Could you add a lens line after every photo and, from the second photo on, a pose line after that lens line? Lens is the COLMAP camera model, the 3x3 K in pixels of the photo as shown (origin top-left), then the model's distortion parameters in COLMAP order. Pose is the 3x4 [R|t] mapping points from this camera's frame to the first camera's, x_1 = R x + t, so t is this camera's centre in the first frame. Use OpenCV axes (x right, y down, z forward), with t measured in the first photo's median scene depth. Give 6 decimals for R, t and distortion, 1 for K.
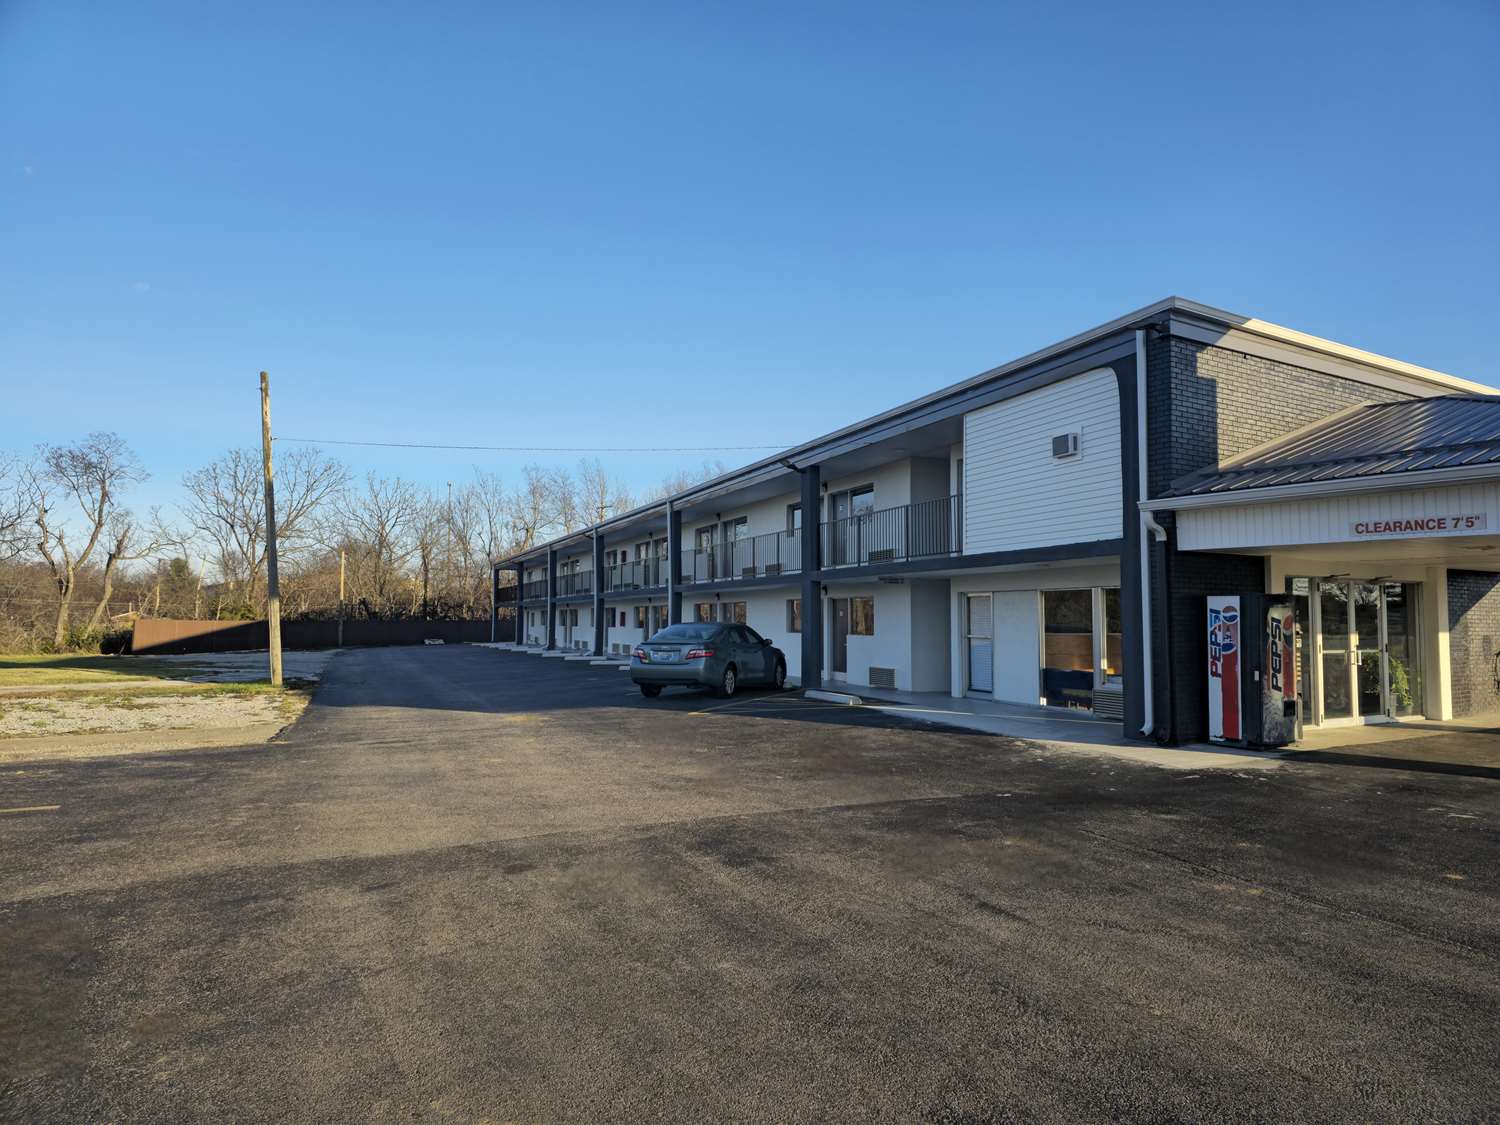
lens RADIAL K [[975.6, 0, 755.2], [0, 975.6, 563.2], [0, 0, 1]] dist [0.076791, -0.059799]
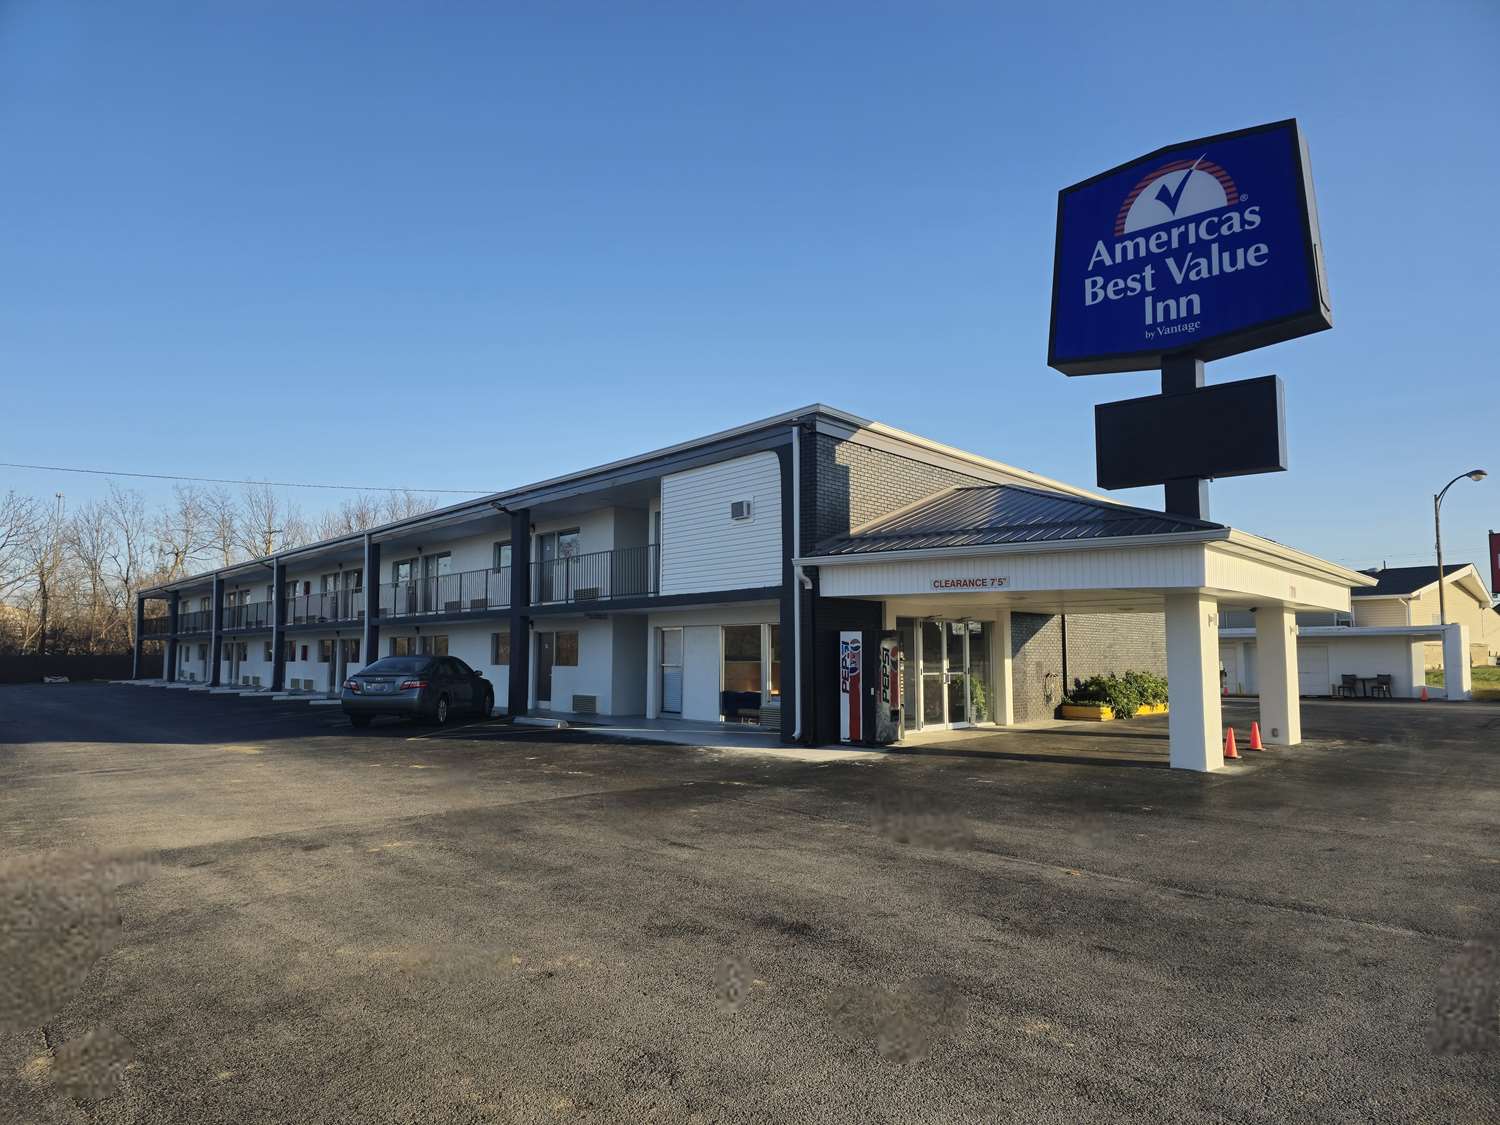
lens RADIAL K [[975.6, 0, 755.2], [0, 975.6, 563.2], [0, 0, 1]] dist [0.076791, -0.059799]
pose [[0.951603, 0.025203, 0.306293, -0.039676], [-0.014968, 0.999250, -0.035717, -0.007311], [-0.306964, 0.029404, 0.951267, -0.157736]]
